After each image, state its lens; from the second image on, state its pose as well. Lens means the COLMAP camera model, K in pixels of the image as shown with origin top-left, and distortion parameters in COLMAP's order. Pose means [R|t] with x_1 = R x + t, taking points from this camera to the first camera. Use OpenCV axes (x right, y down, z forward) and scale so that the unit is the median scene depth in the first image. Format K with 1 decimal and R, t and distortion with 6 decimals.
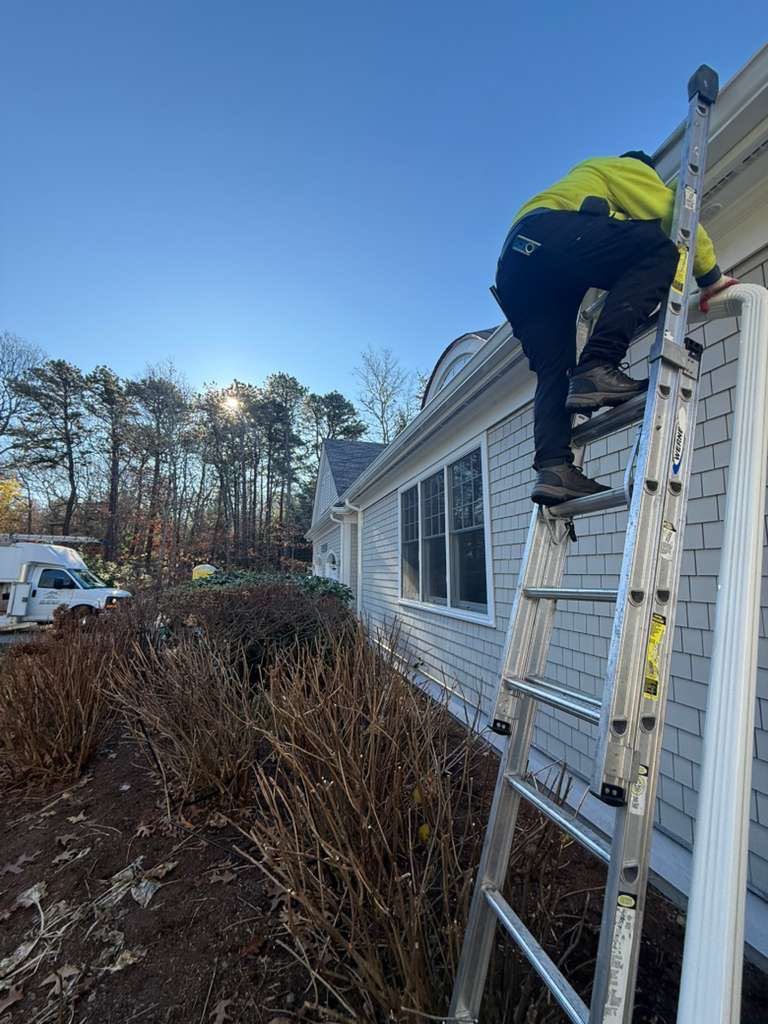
lens RADIAL K [[404.0, 0, 383.7], [0, 404.0, 509.1], [0, 0, 1]] dist [0.002120, -0.000868]
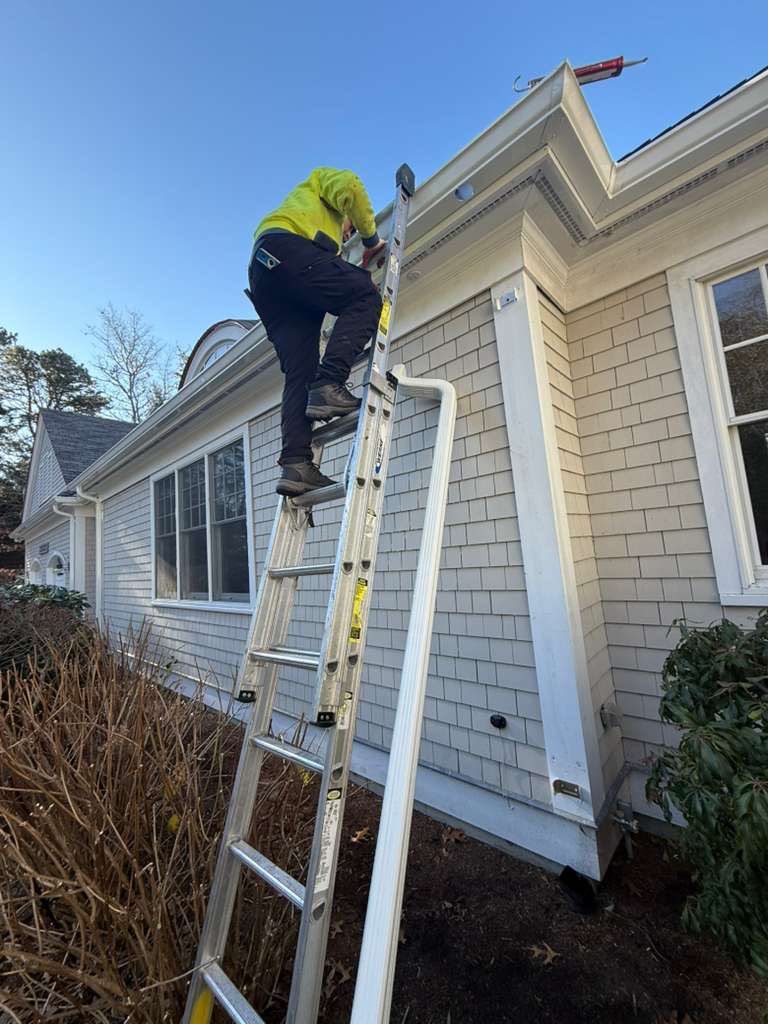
lens RADIAL K [[404.0, 0, 383.7], [0, 404.0, 509.1], [0, 0, 1]] dist [0.002120, -0.000868]
pose [[0.851364, -0.008811, 0.524501, 0.031110], [-0.003006, 0.999761, 0.021674, 0.000924], [-0.524566, -0.020029, 0.851134, -0.122592]]
